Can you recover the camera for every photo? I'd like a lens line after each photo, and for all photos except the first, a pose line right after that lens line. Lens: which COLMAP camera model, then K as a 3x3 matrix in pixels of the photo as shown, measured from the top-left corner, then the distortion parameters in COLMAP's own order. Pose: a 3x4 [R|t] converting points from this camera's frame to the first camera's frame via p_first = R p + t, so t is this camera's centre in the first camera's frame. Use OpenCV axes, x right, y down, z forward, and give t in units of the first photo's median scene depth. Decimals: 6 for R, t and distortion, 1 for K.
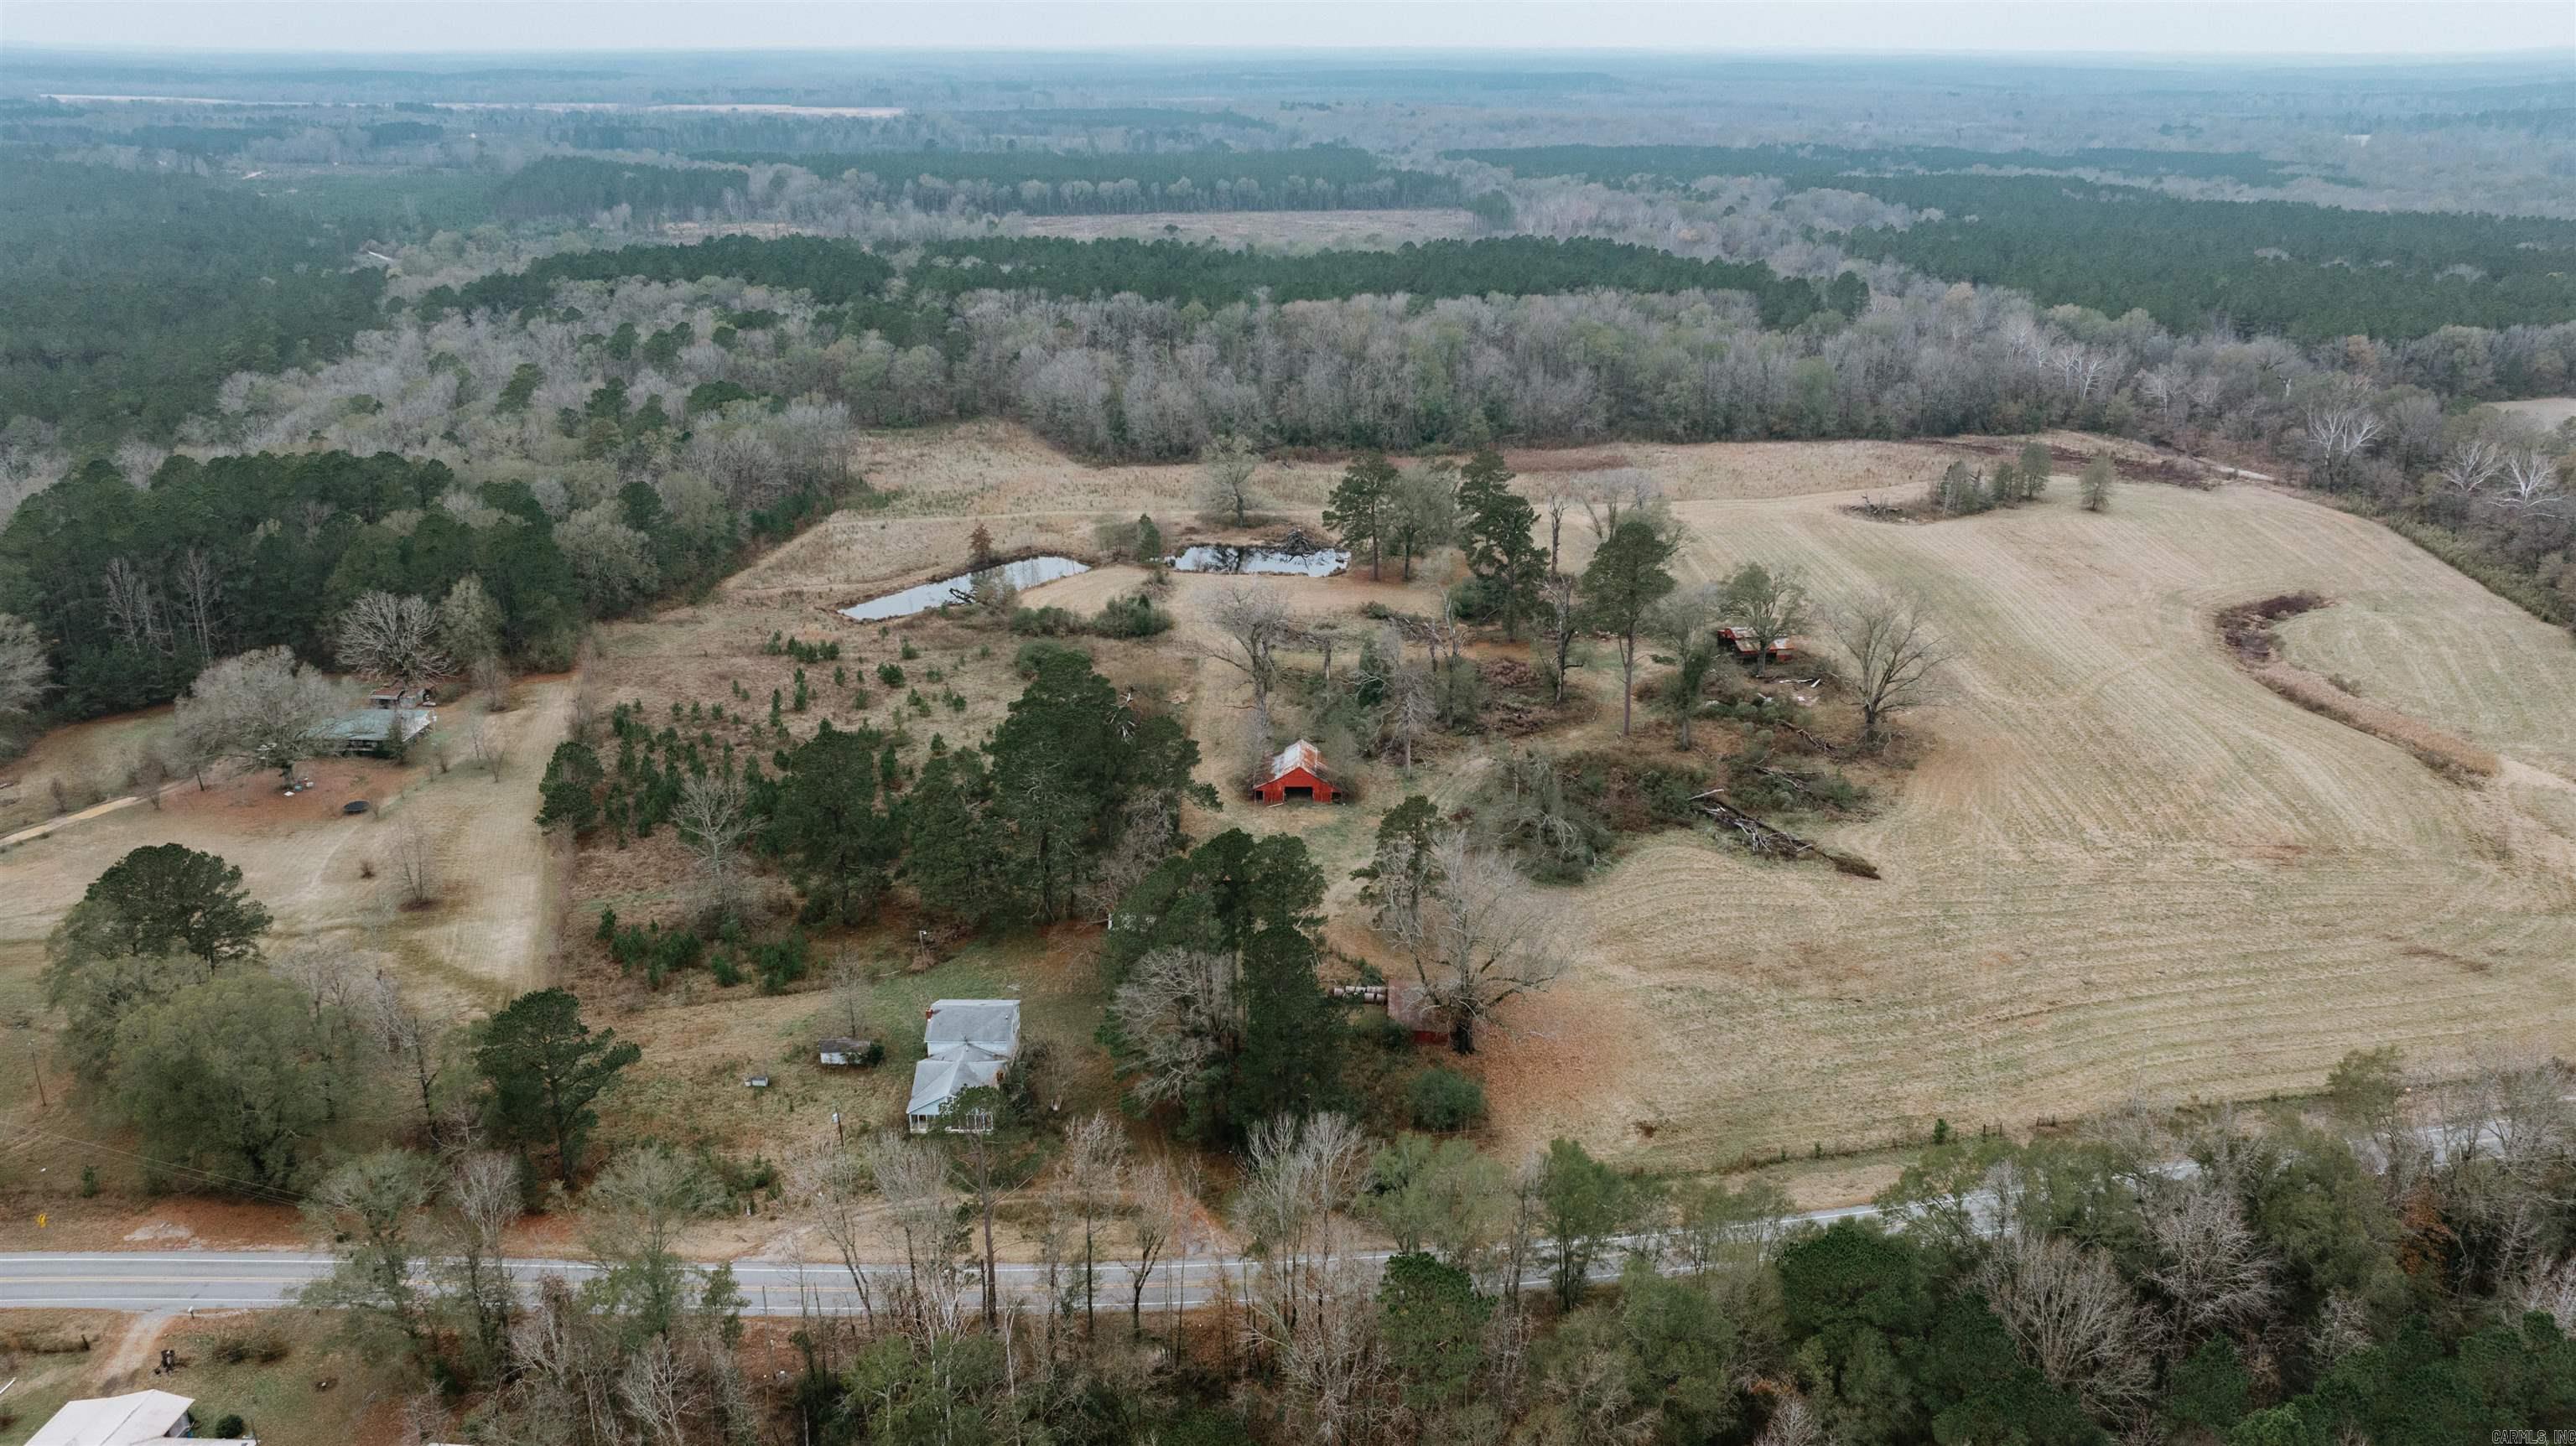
lens RADIAL K [[1824.8, 0, 1288.0], [0, 1824.8, 723.0], [0, 0, 1]] dist [0.002992, -0.058408]
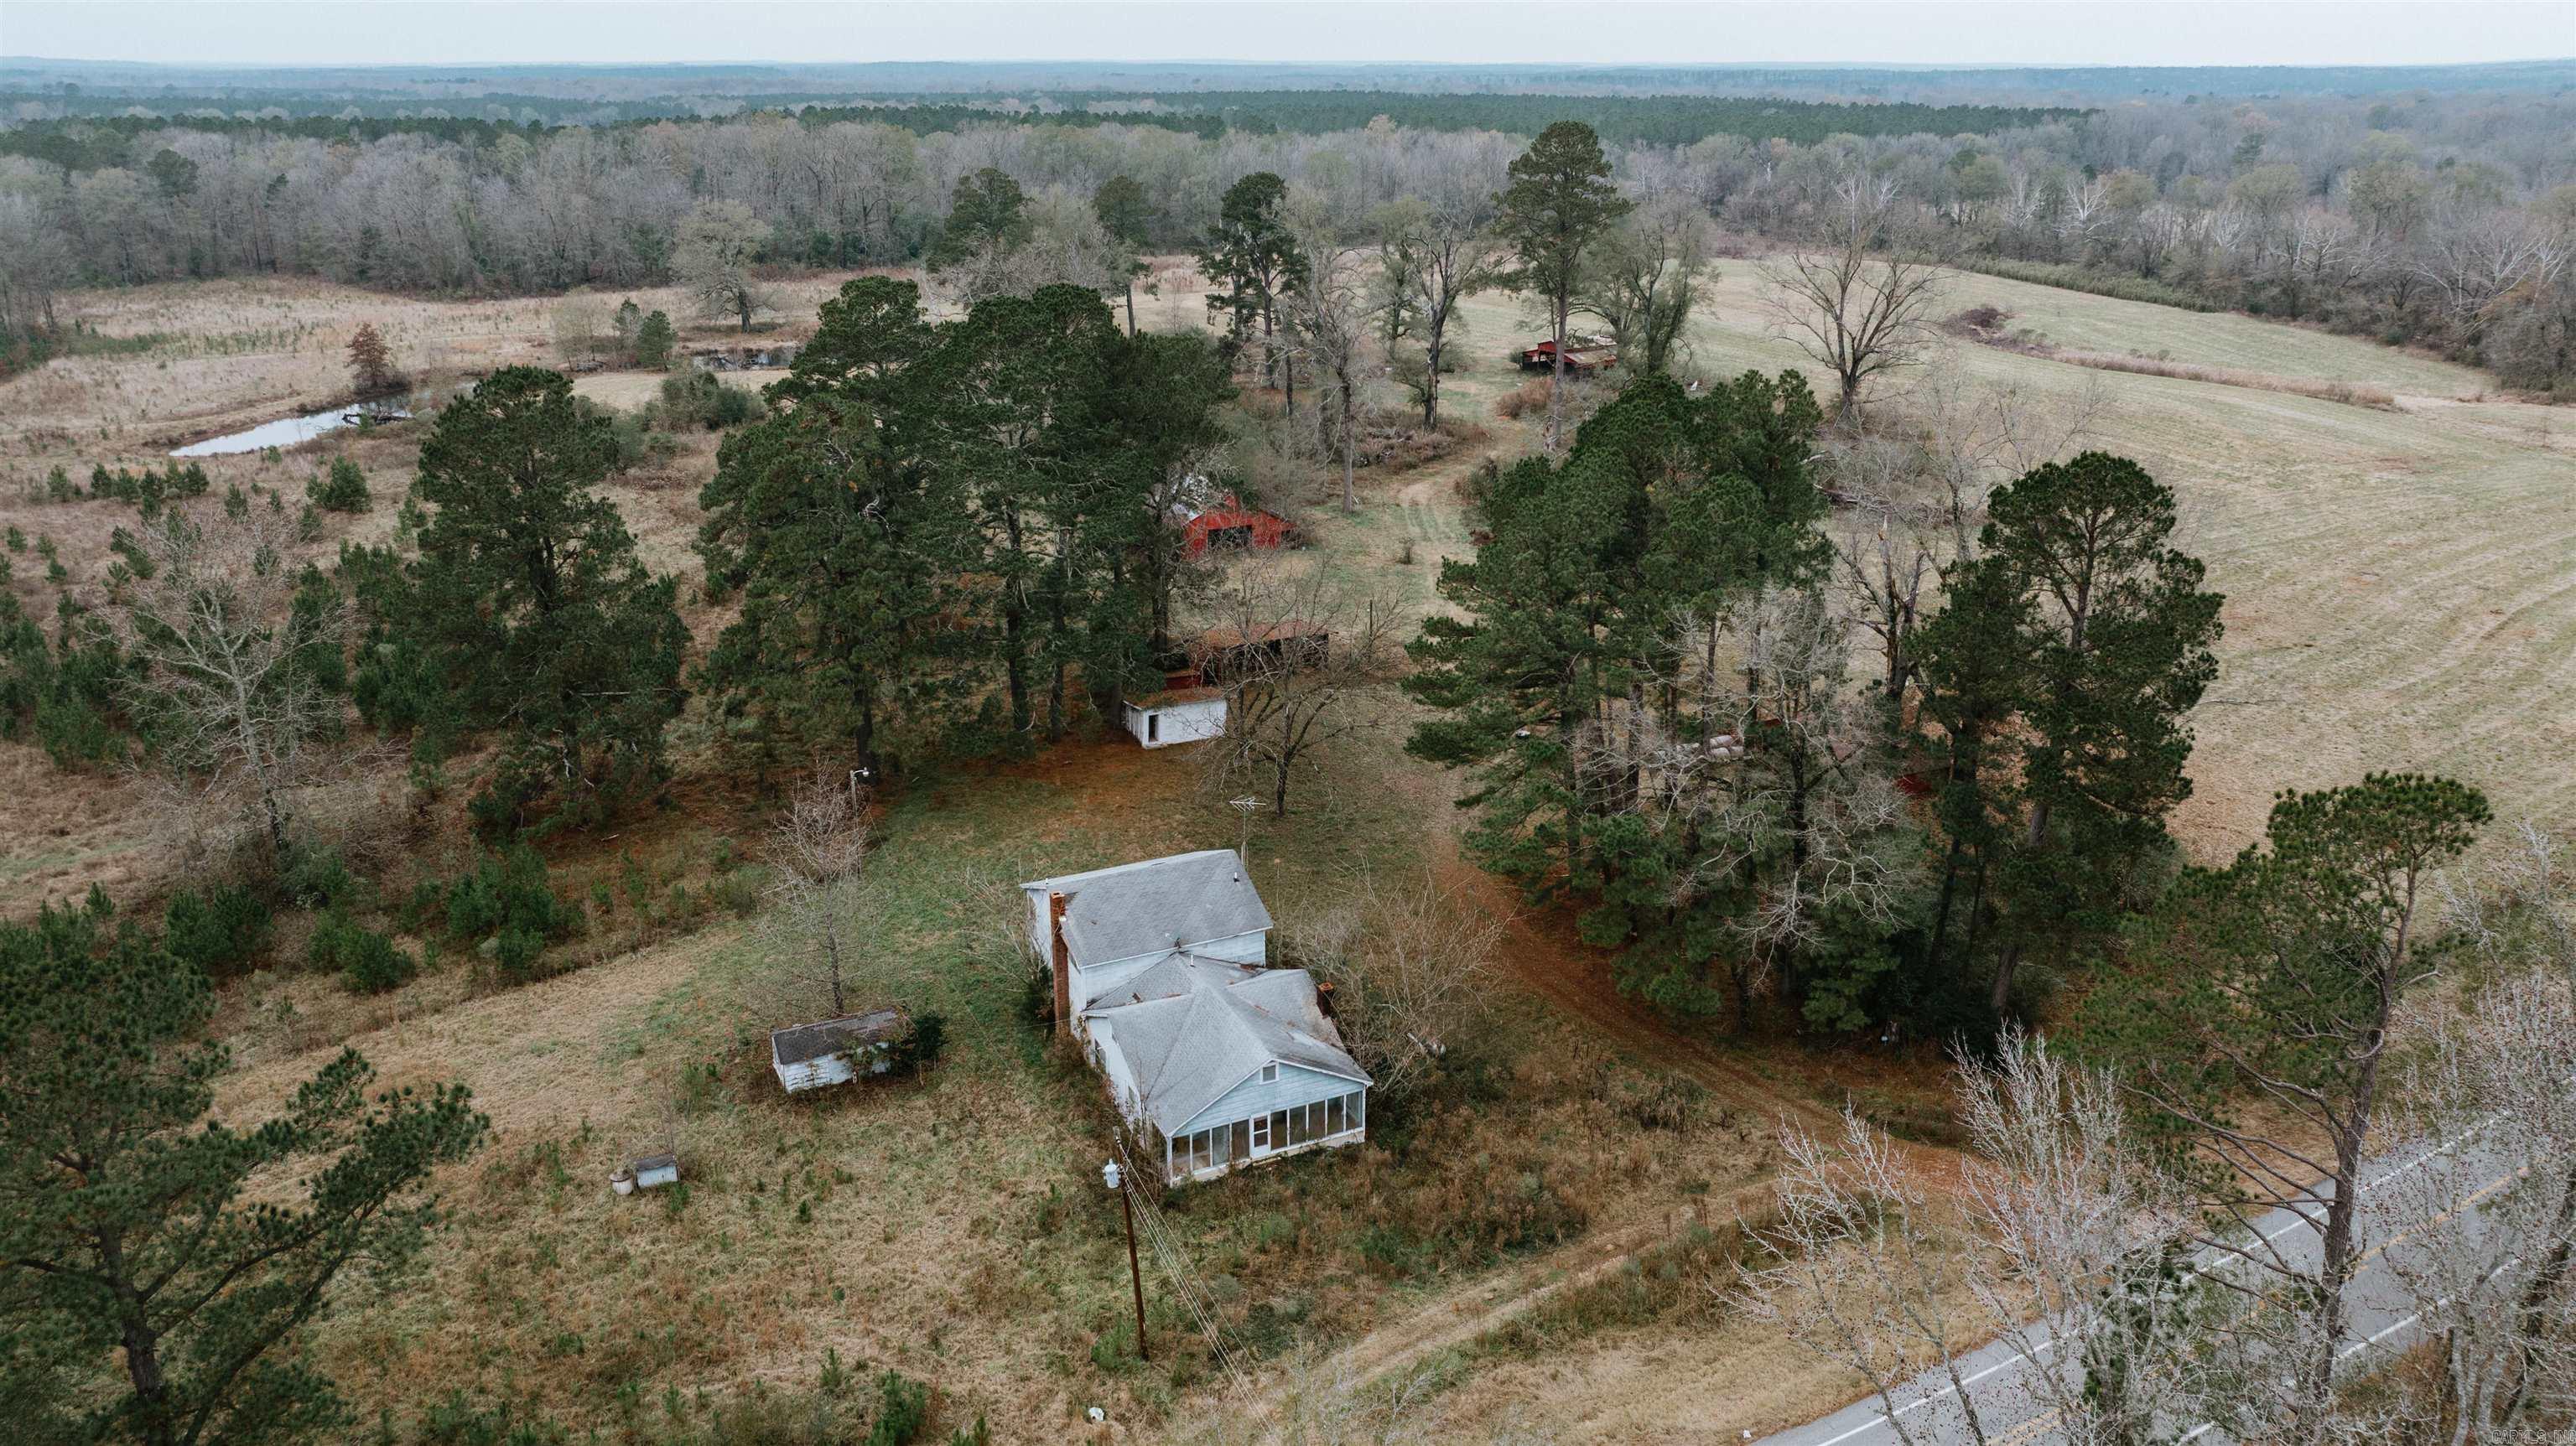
lens RADIAL K [[1824.8, 0, 1288.0], [0, 1824.8, 723.0], [0, 0, 1]] dist [0.002992, -0.058408]
pose [[0.898117, -0.150389, 0.413243, -0.215915], [0.157597, 0.987360, 0.016813, 0.084458], [-0.410548, 0.050026, 0.910466, 0.425480]]
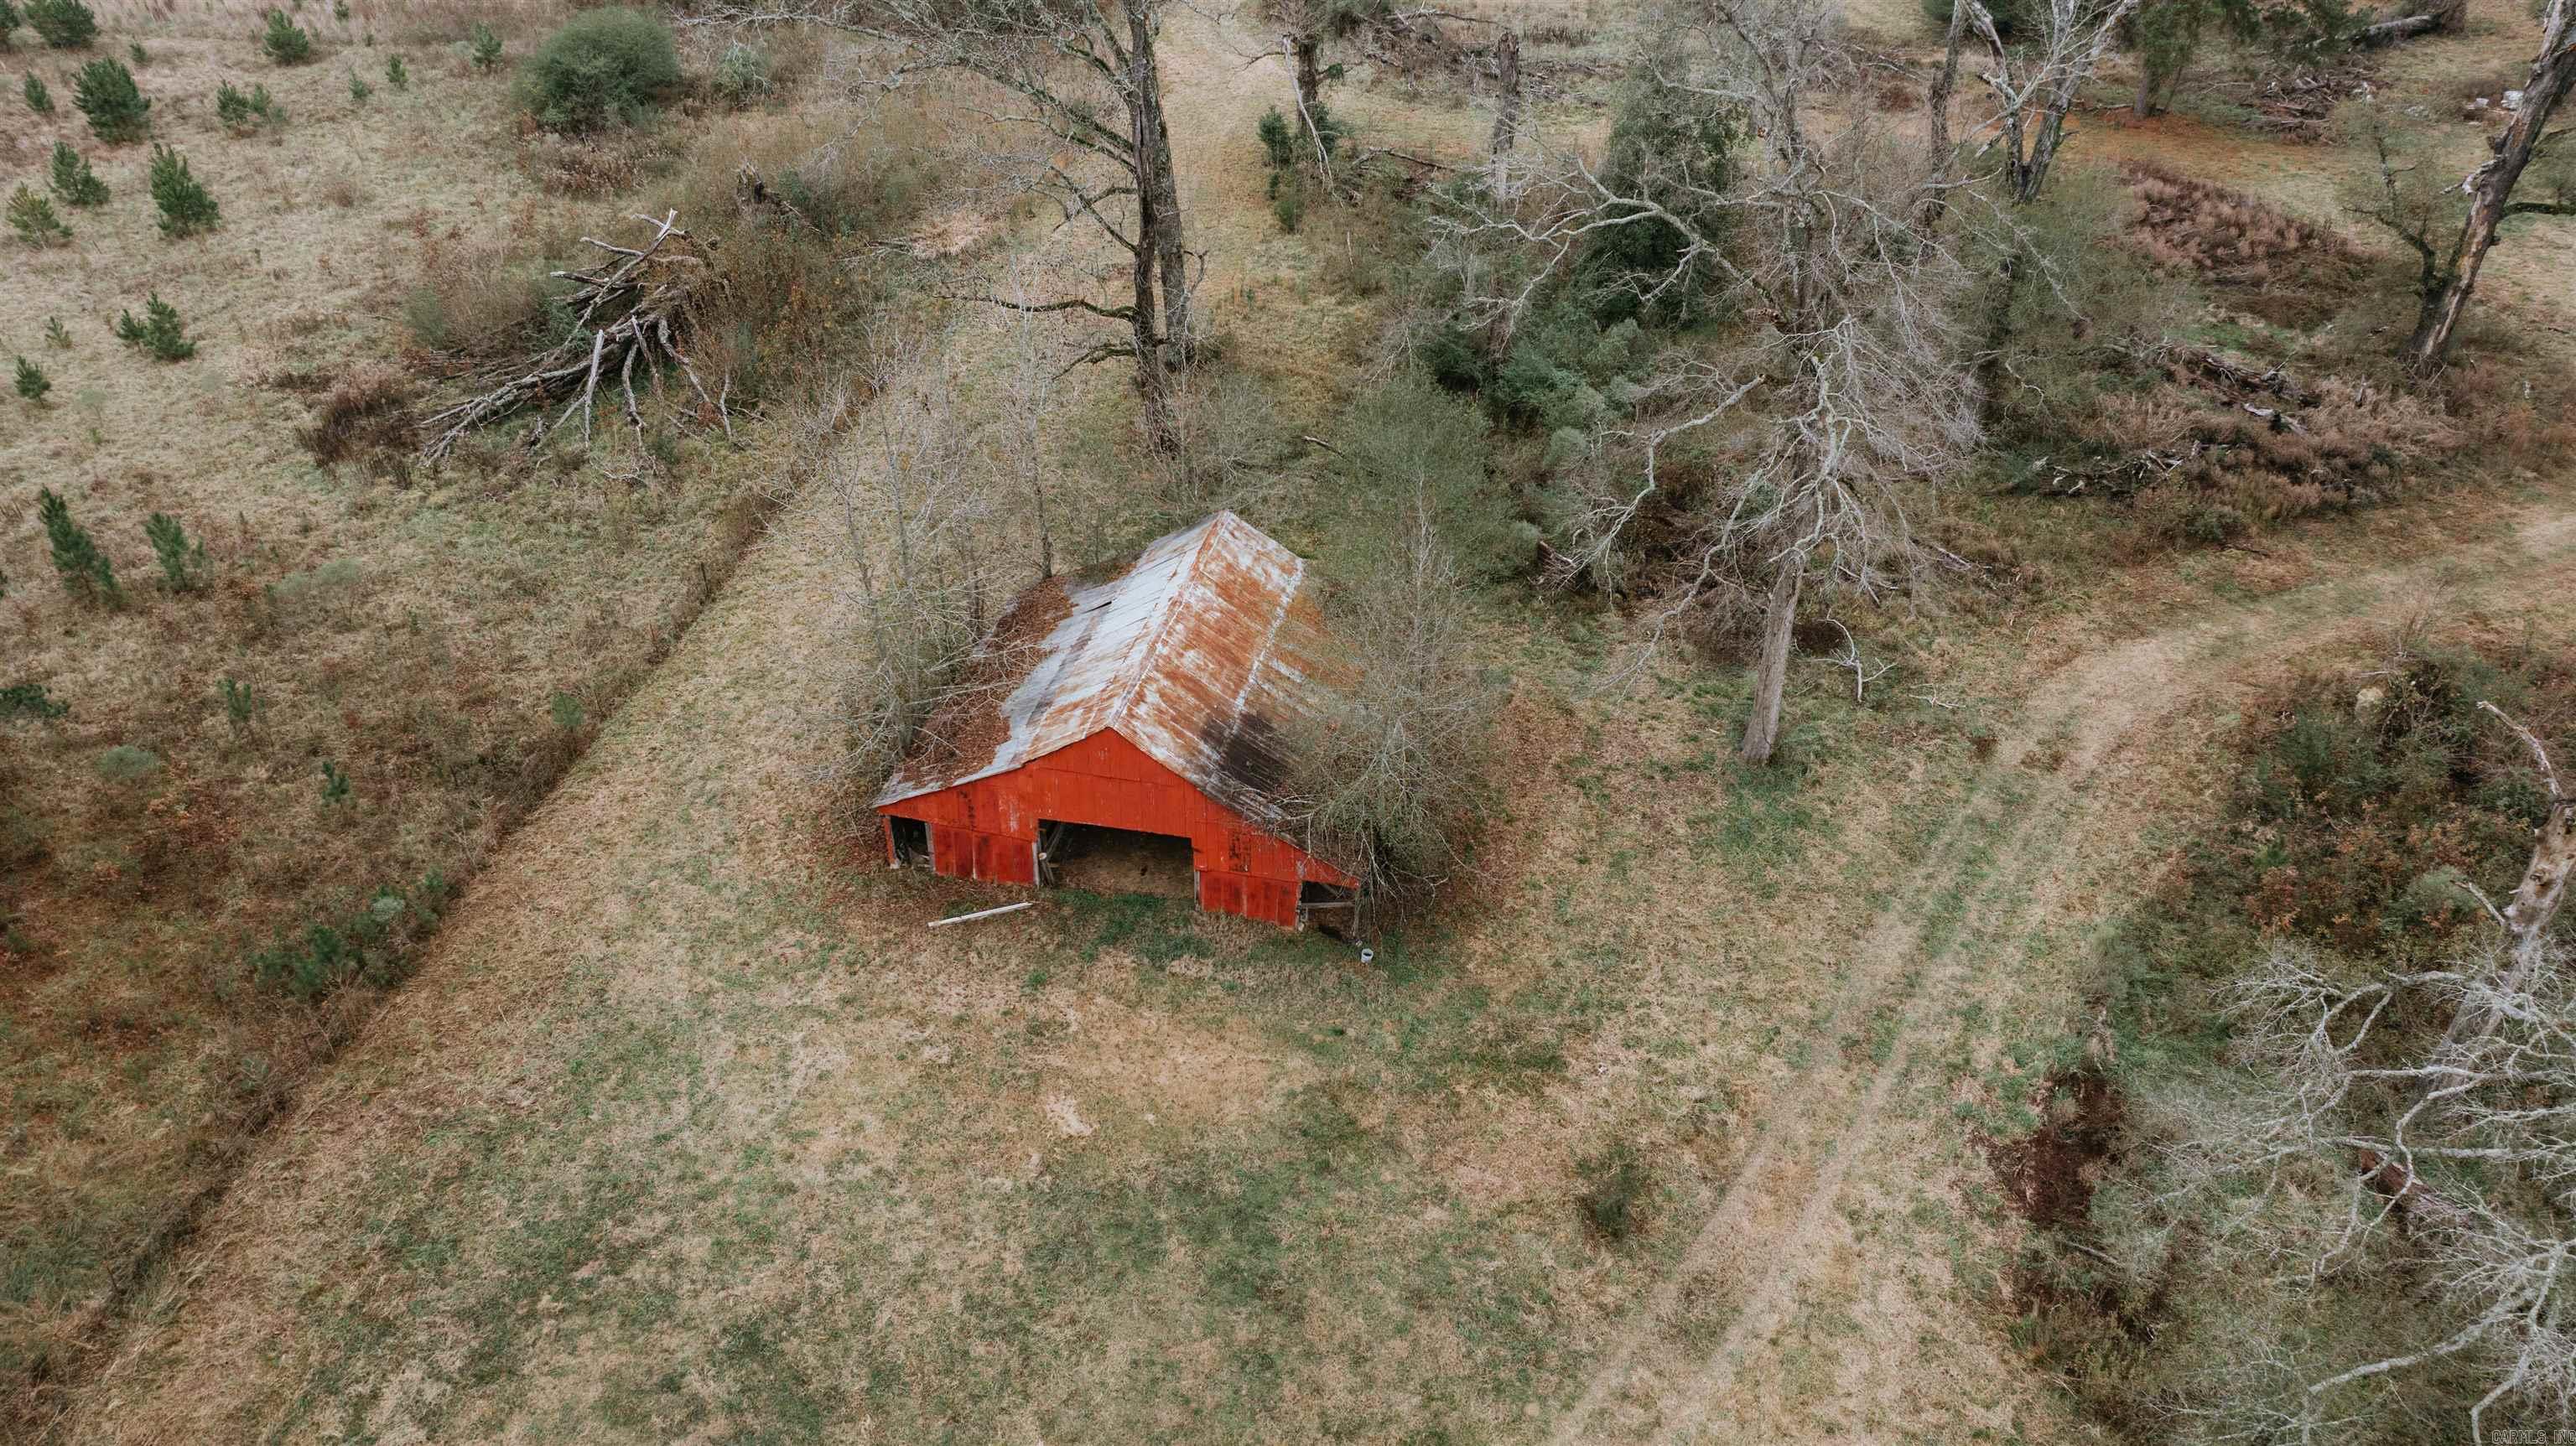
lens RADIAL K [[1810.1, 0, 1294.2], [0, 1810.1, 738.5], [0, 0, 1]] dist [-0.018052, 0.004613]
pose [[0.982637, 0.105300, -0.152763, 0.044354], [-0.061458, 0.961594, 0.267509, -0.019171], [0.175065, -0.253475, 0.951369, 0.785946]]
